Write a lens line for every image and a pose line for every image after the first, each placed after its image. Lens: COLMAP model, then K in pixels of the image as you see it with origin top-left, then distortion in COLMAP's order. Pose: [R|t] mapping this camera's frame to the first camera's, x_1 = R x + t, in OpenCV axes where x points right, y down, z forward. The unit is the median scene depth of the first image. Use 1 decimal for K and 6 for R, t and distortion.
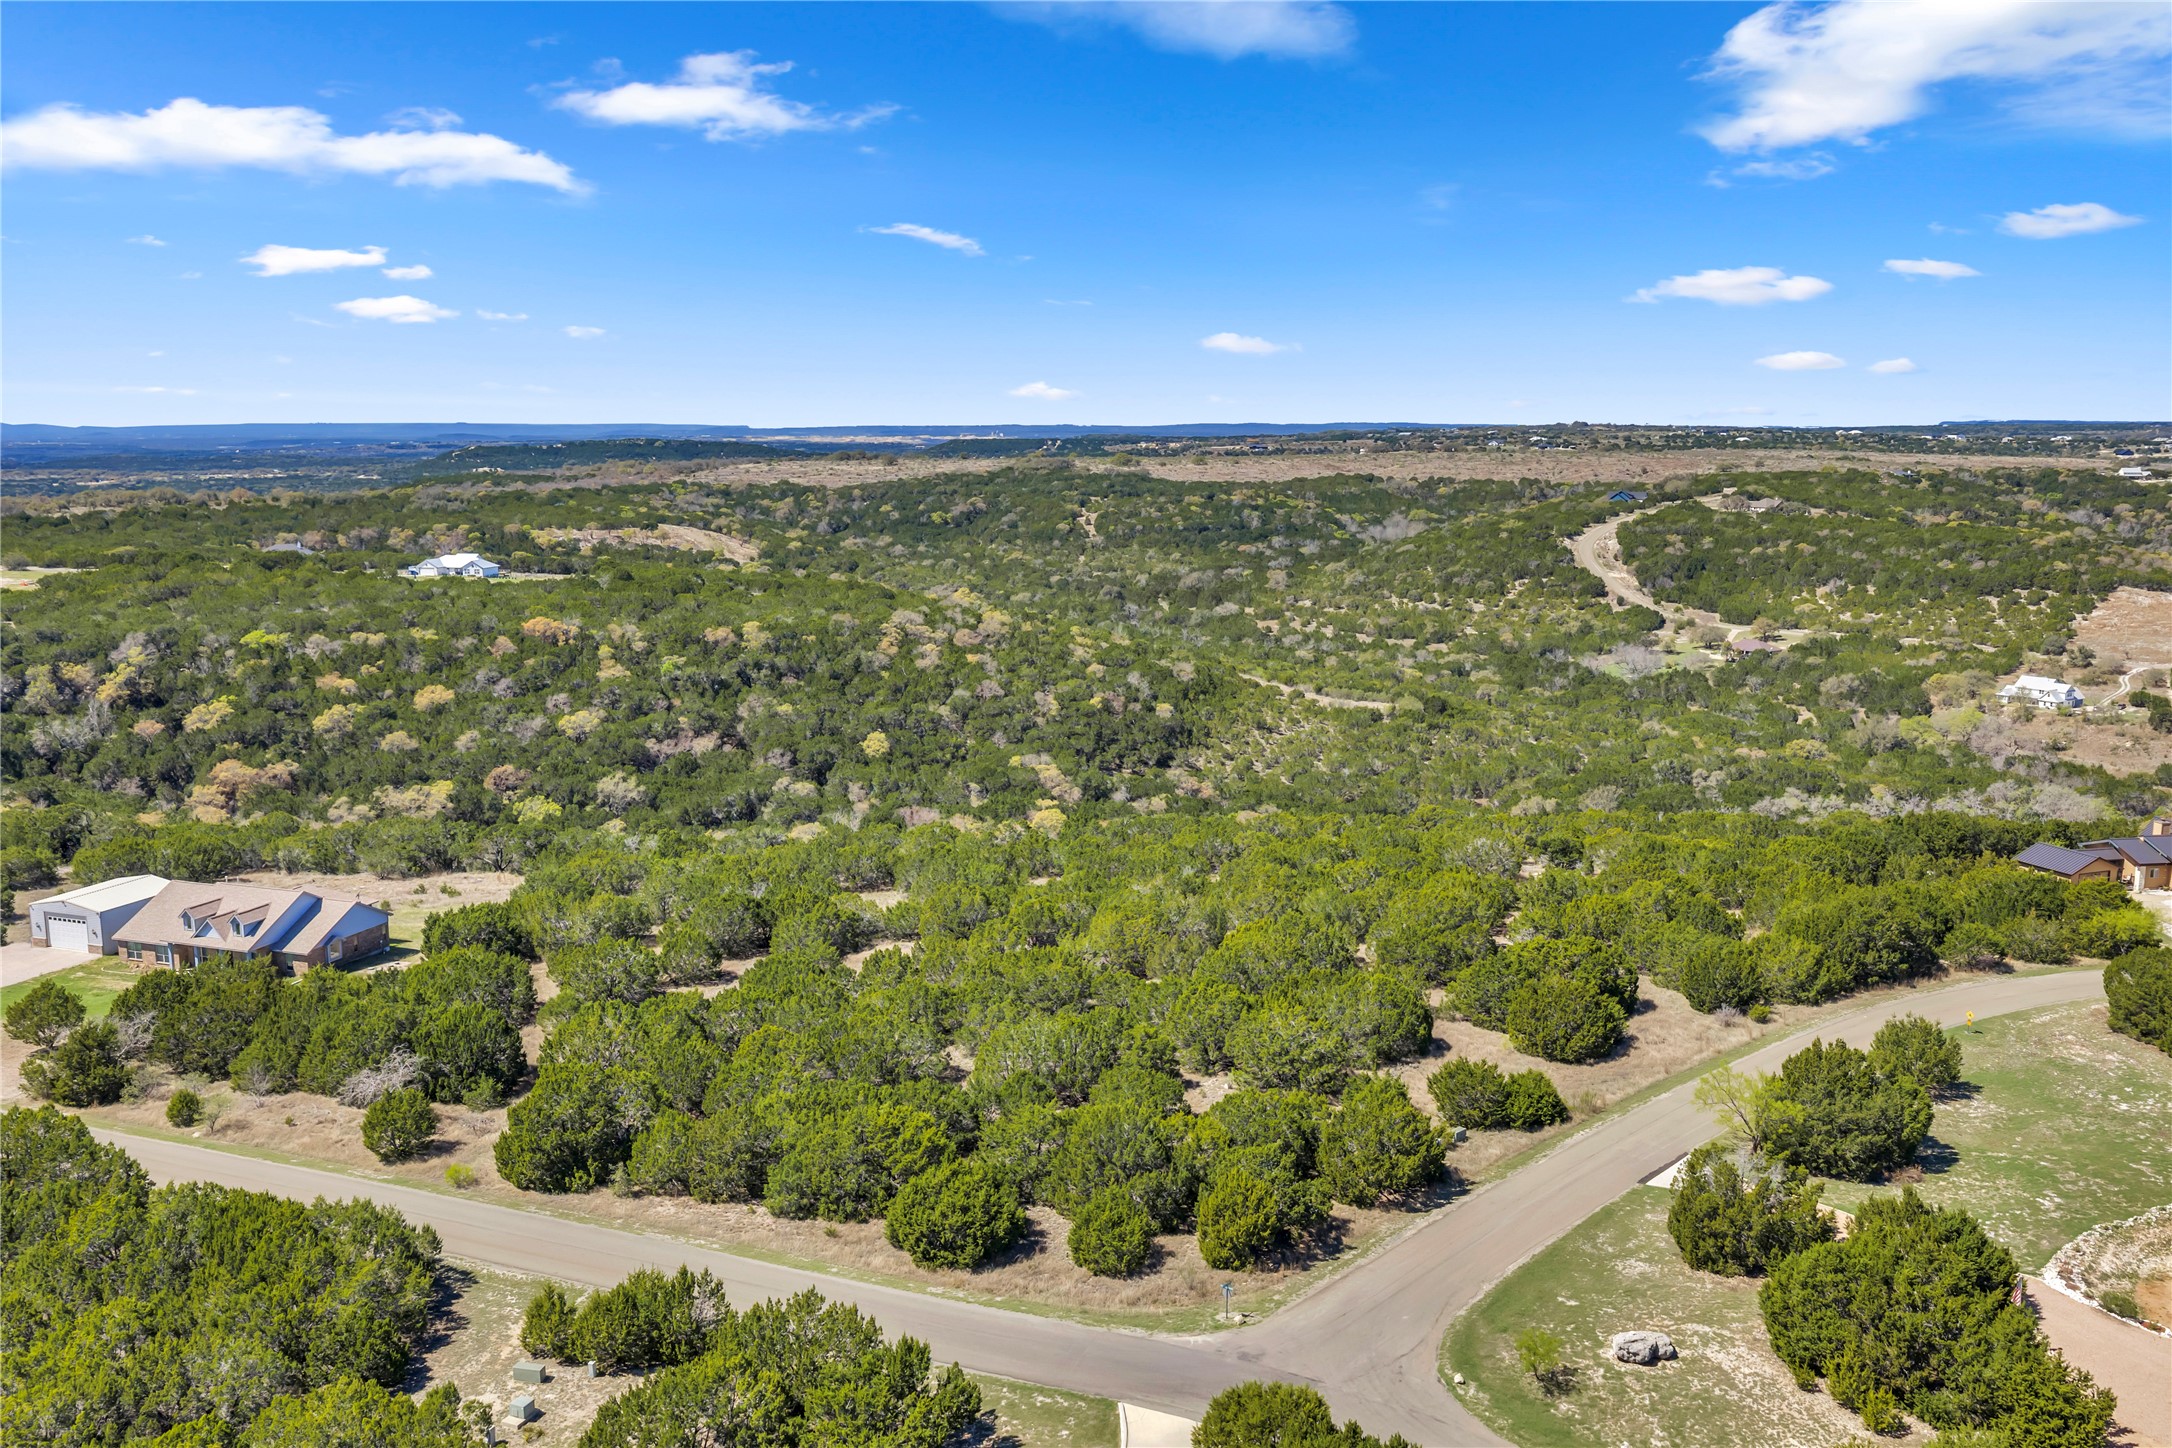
lens RADIAL K [[1799.4, 0, 1086.0], [0, 1799.4, 724.0], [0, 0, 1]] dist [0.042243, -0.091670]
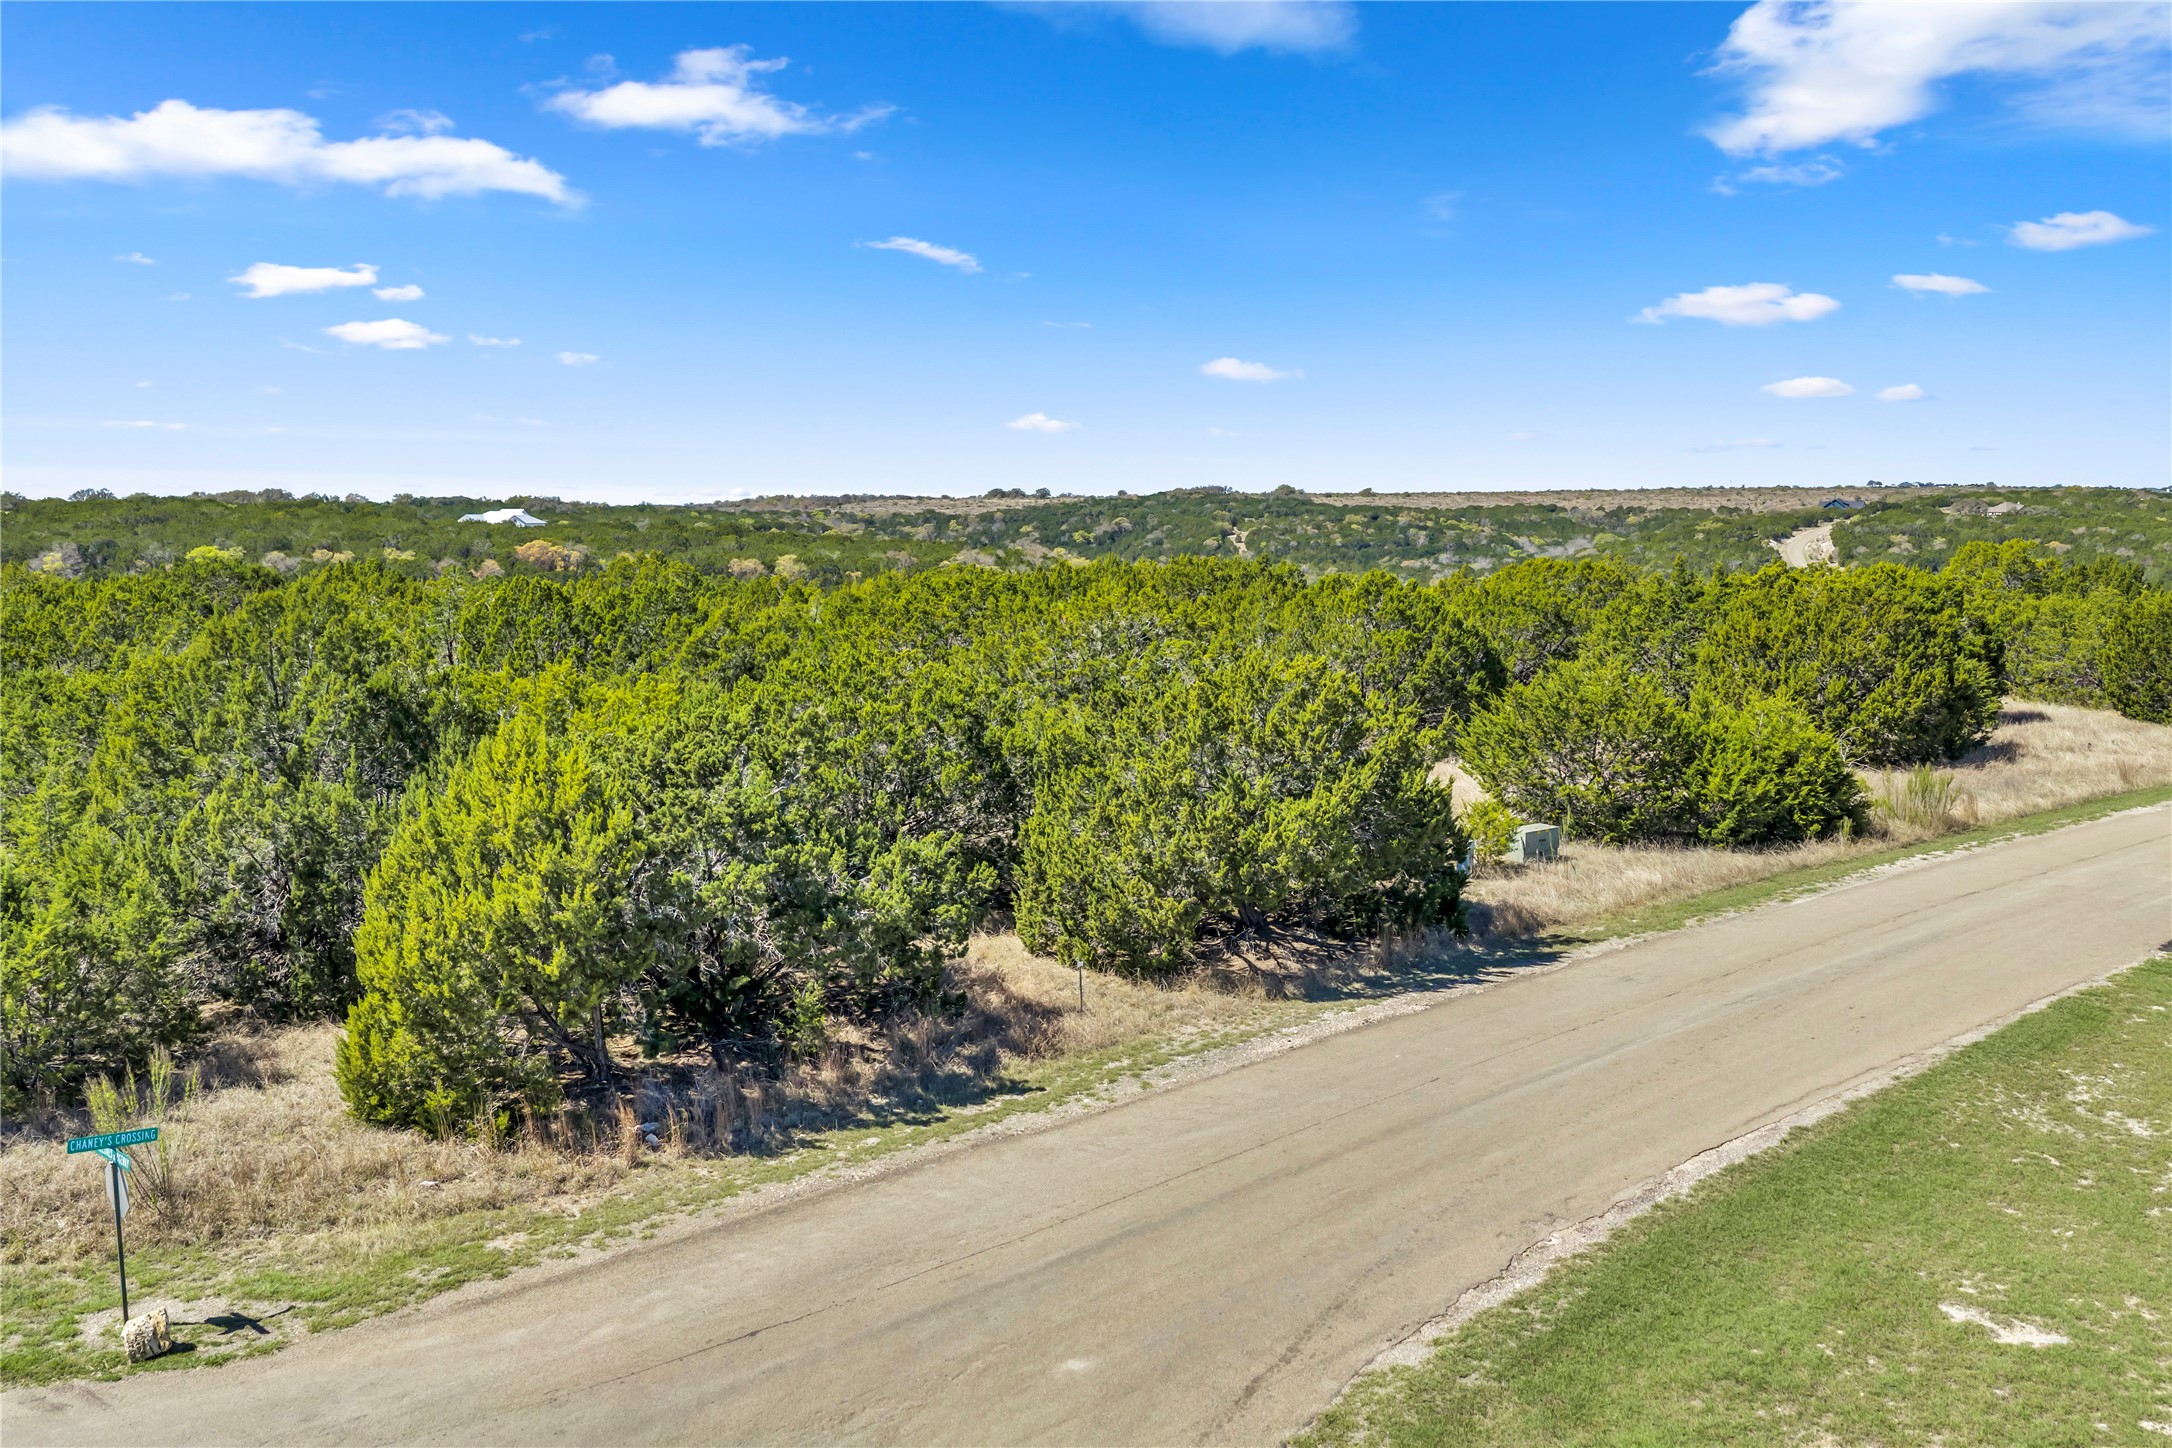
lens RADIAL K [[1795.0, 0, 1083.6], [0, 1795.0, 723.4], [0, 0, 1]] dist [0.022743, -0.038734]
pose [[0.994624, 0.011392, -0.102921, 0.041730], [-0.016023, 0.998891, -0.044275, 0.058318], [0.102302, 0.045686, 0.993704, 0.175398]]
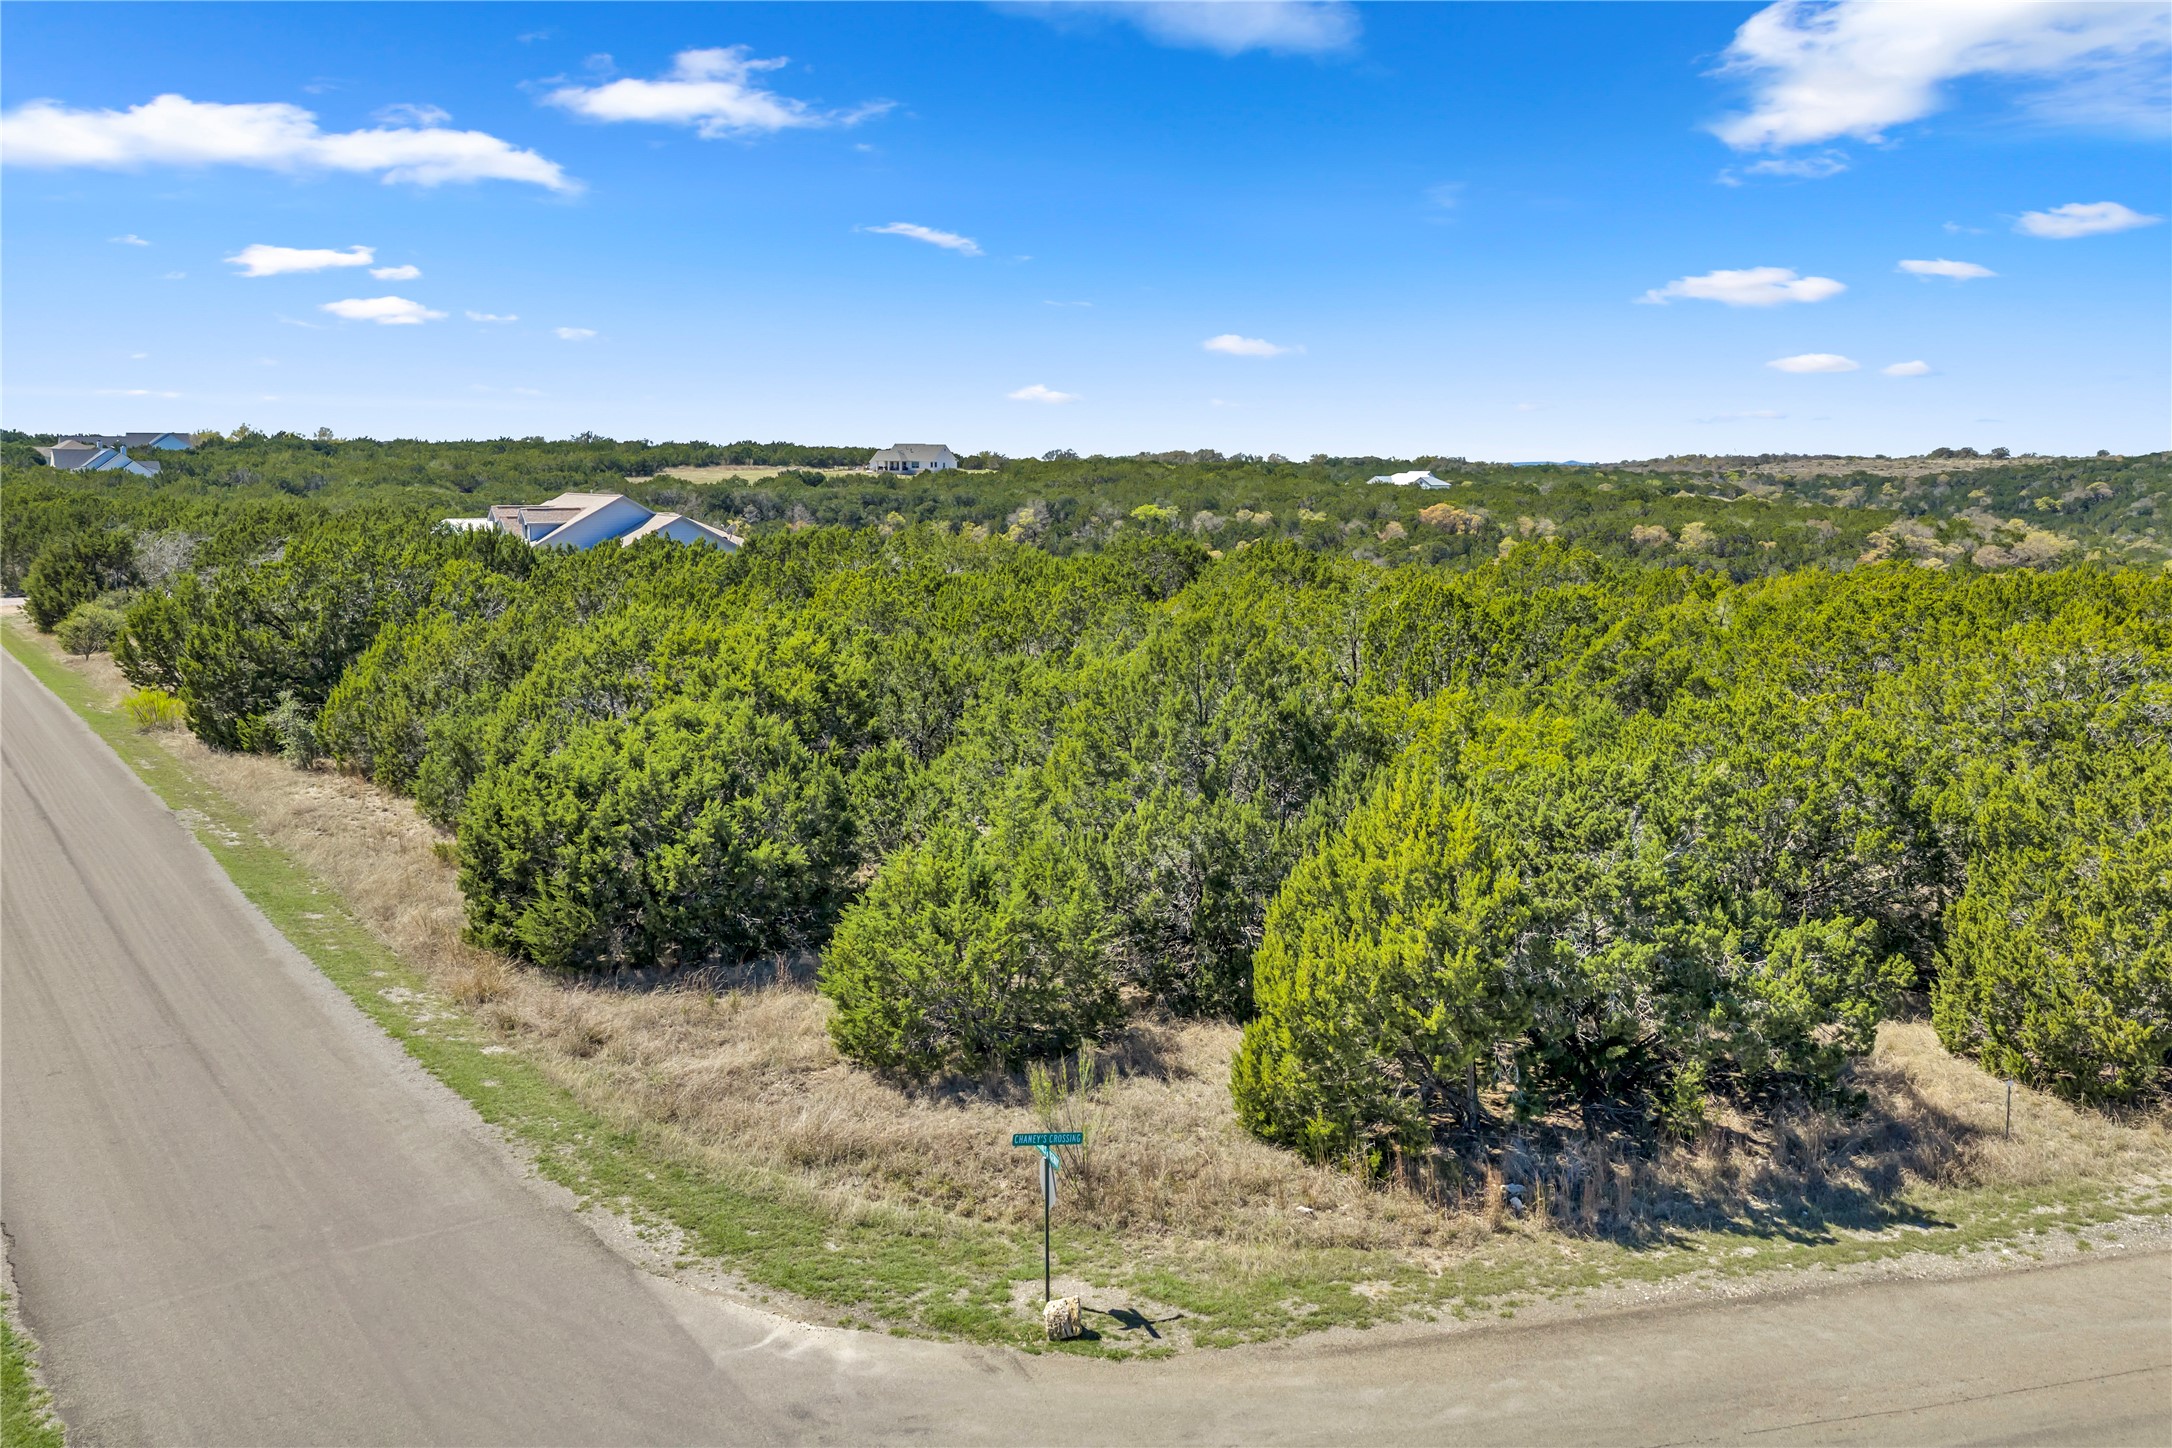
lens RADIAL K [[1806.1, 0, 1075.9], [0, 1806.1, 722.4], [0, 0, 1]] dist [-0.001231, -0.006033]
pose [[0.828137, 0.082752, -0.554384, 0.041350], [-0.095835, 0.995382, 0.005421, 0.055375], [0.552273, 0.048640, 0.832243, 0.175208]]
